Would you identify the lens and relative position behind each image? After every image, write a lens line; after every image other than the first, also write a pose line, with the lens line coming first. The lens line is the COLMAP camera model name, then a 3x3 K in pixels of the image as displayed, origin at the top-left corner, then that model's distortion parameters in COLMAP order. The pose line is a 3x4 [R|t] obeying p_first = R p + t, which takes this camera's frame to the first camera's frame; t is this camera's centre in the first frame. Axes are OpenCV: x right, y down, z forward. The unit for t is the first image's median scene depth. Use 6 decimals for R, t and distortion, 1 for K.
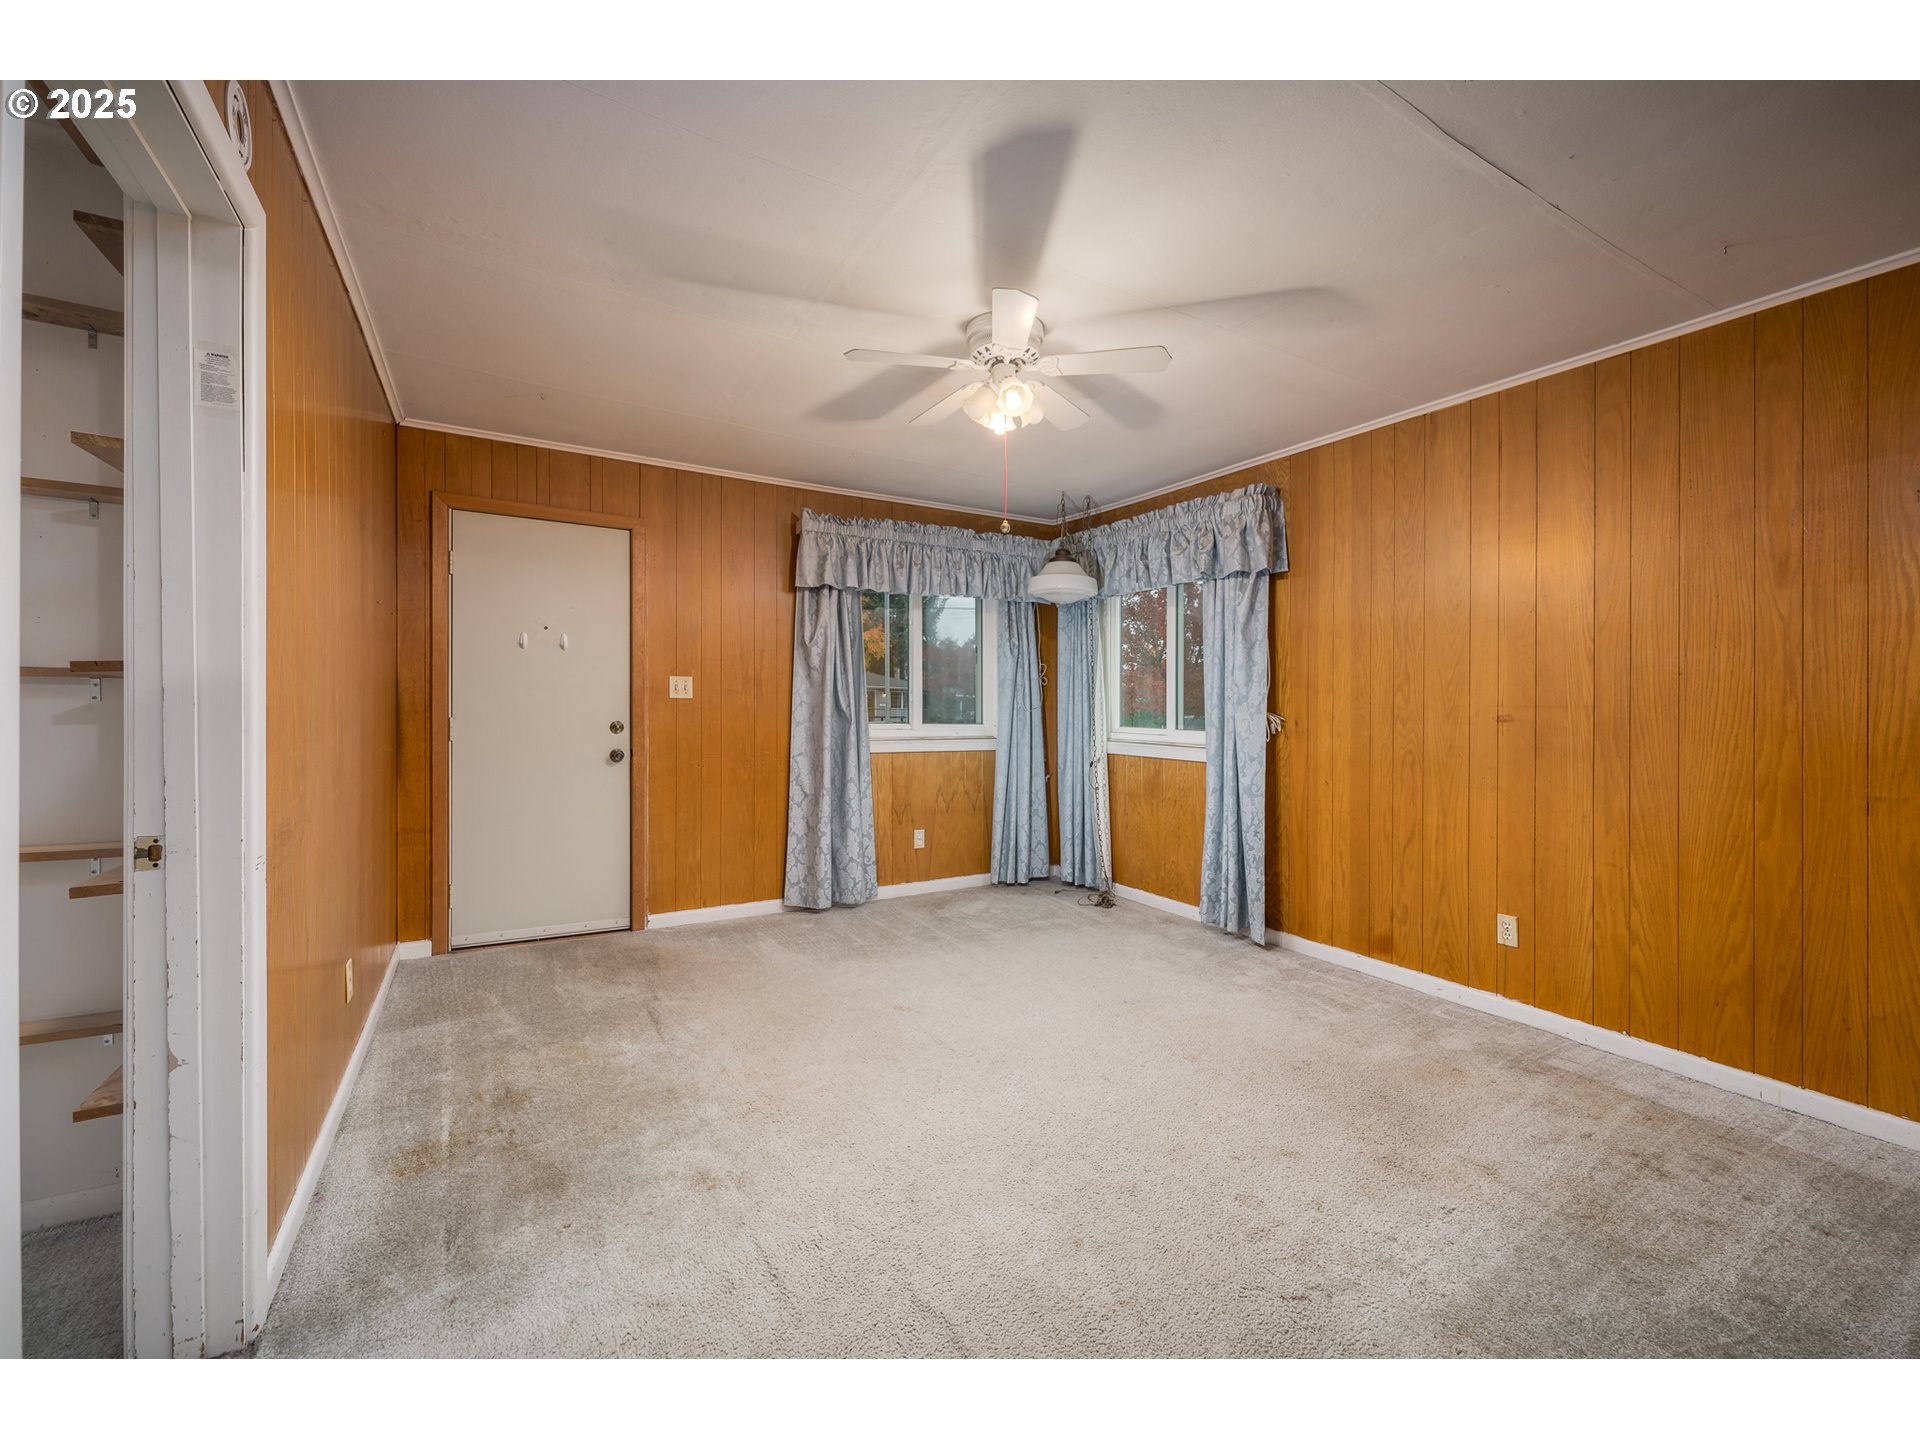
lens RADIAL K [[1037.0, 0, 960.0], [0, 1037.0, 720.0], [0, 0, 1]] dist [0.037622, 0.000261]
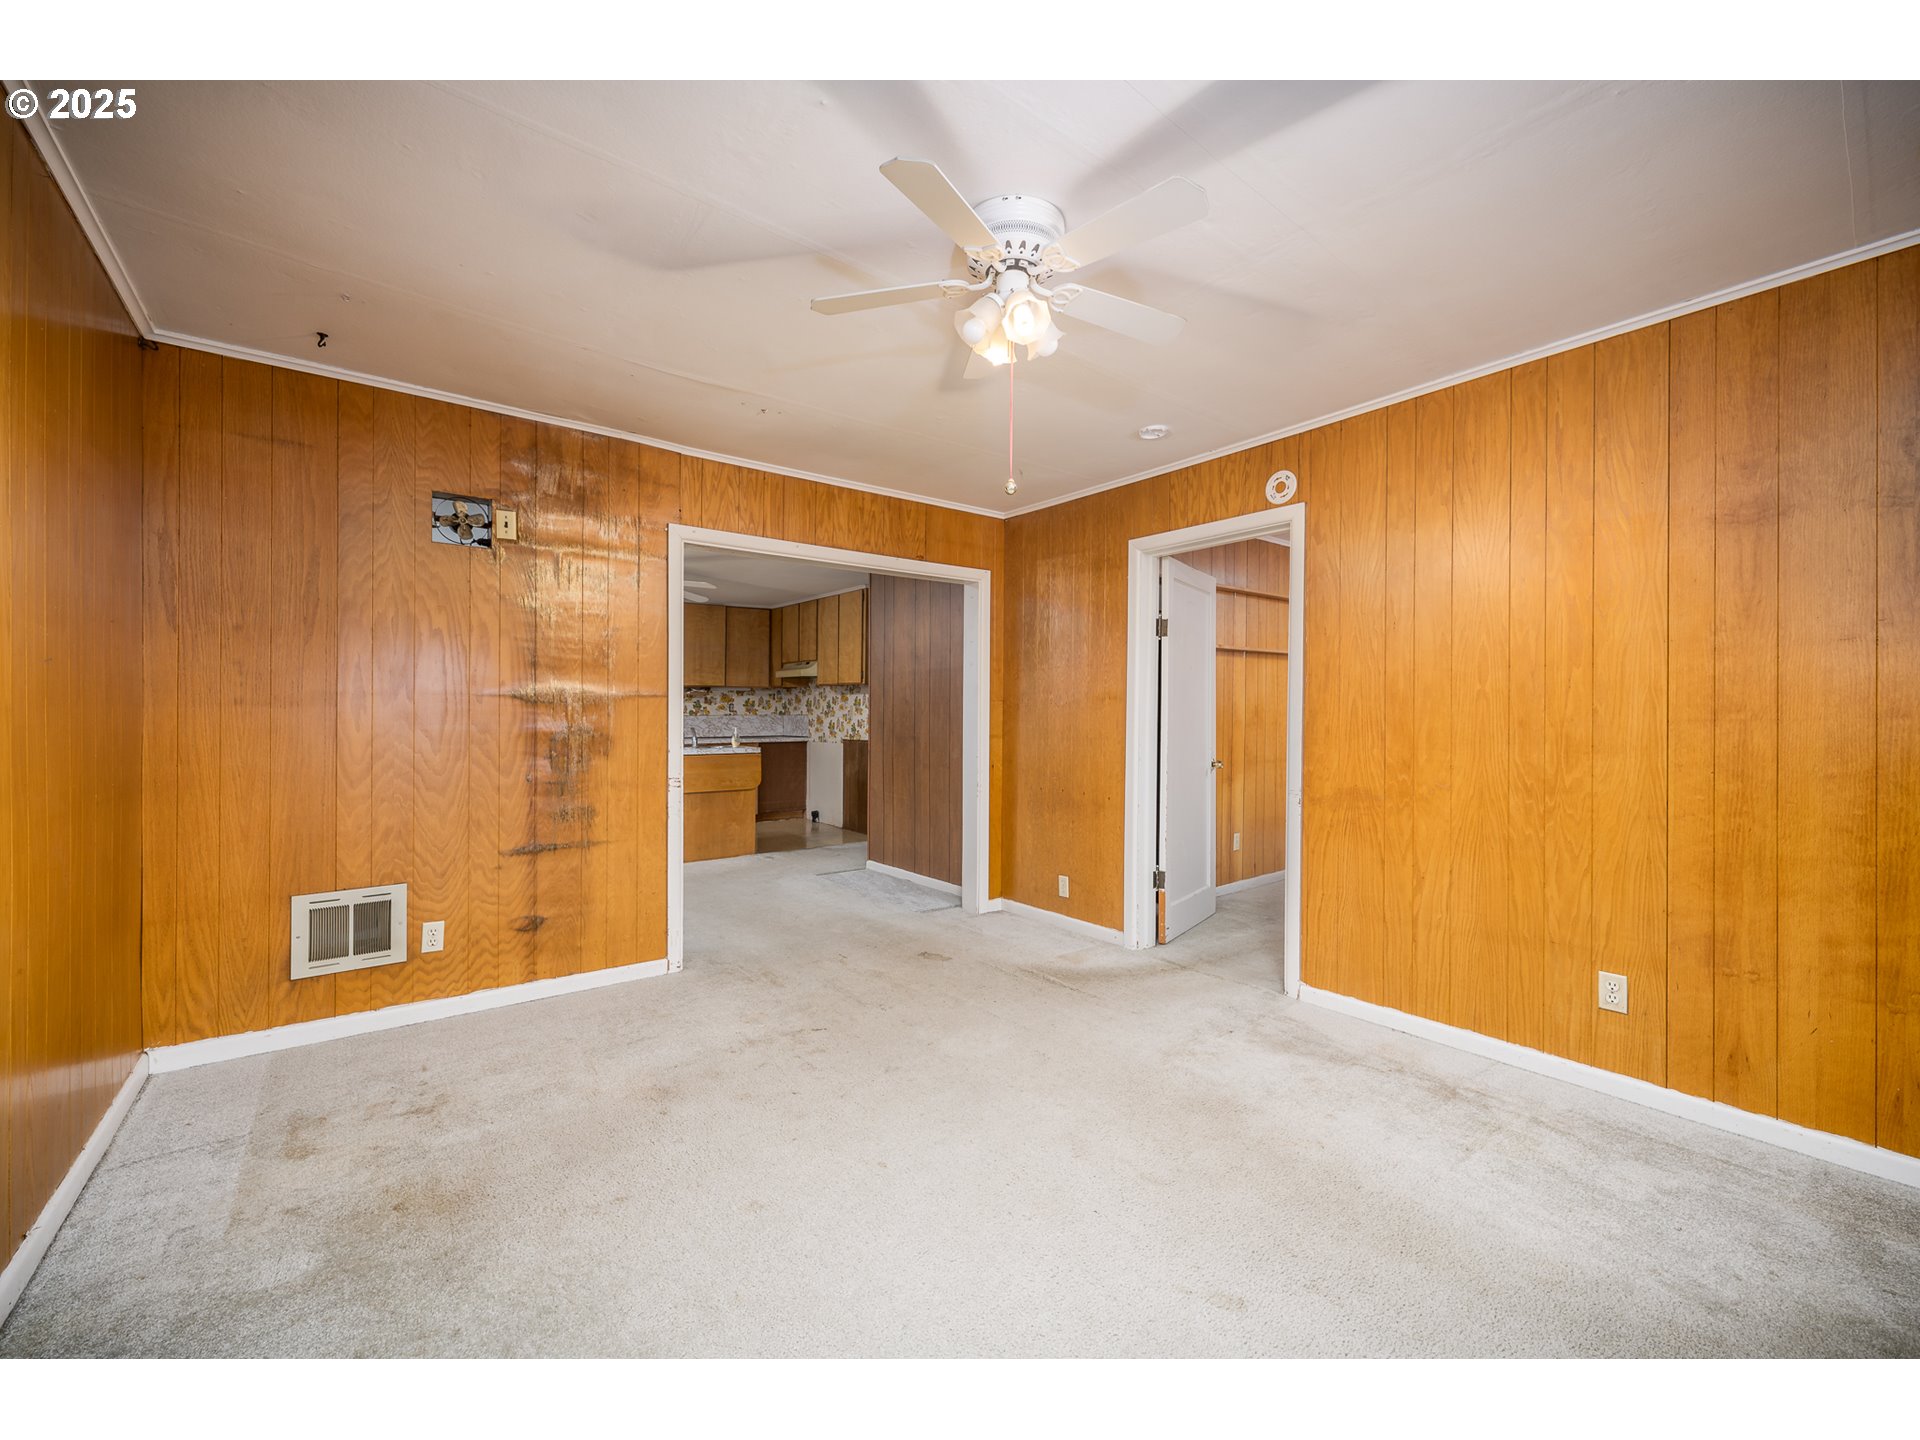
lens RADIAL K [[1037.0, 0, 960.0], [0, 1037.0, 720.0], [0, 0, 1]] dist [0.037622, 0.000261]
pose [[0.989222, -0.001700, 0.146411, -0.100103], [0.003137, 0.999949, -0.009586, -0.005140], [-0.146387, 0.009942, 0.989177, 0.230332]]
